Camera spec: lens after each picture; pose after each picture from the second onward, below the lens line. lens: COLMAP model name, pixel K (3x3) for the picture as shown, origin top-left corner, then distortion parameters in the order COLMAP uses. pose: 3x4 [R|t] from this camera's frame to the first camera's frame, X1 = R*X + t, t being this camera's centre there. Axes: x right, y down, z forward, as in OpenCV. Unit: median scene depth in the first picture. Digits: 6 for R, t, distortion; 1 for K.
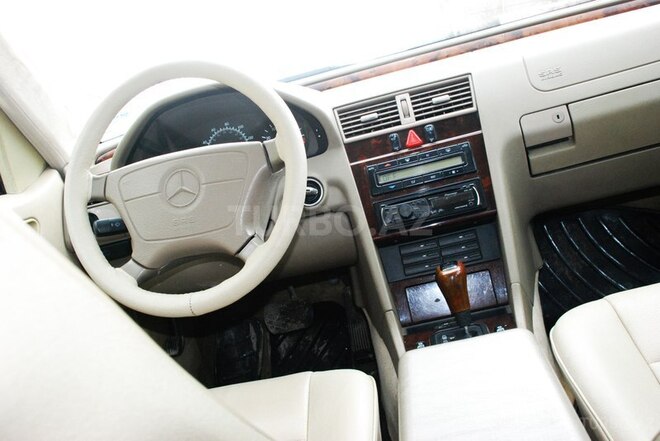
lens RADIAL K [[643.1, 0, 330.0], [0, 643.1, 220.5], [0, 0, 1]] dist [-0.052473, 0.001373]
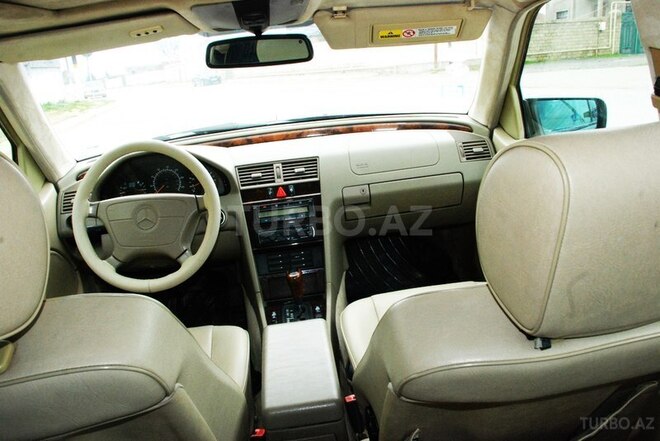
lens RADIAL K [[509.7, 0, 330.0], [0, 509.7, 220.5], [0, 0, 1]] dist [-0.170686, 0.148395]
pose [[0.966874, 0.089683, 0.238982, -0.061702], [-0.106434, 0.992621, 0.058107, -0.146293], [-0.232007, -0.081617, 0.969284, -0.348967]]
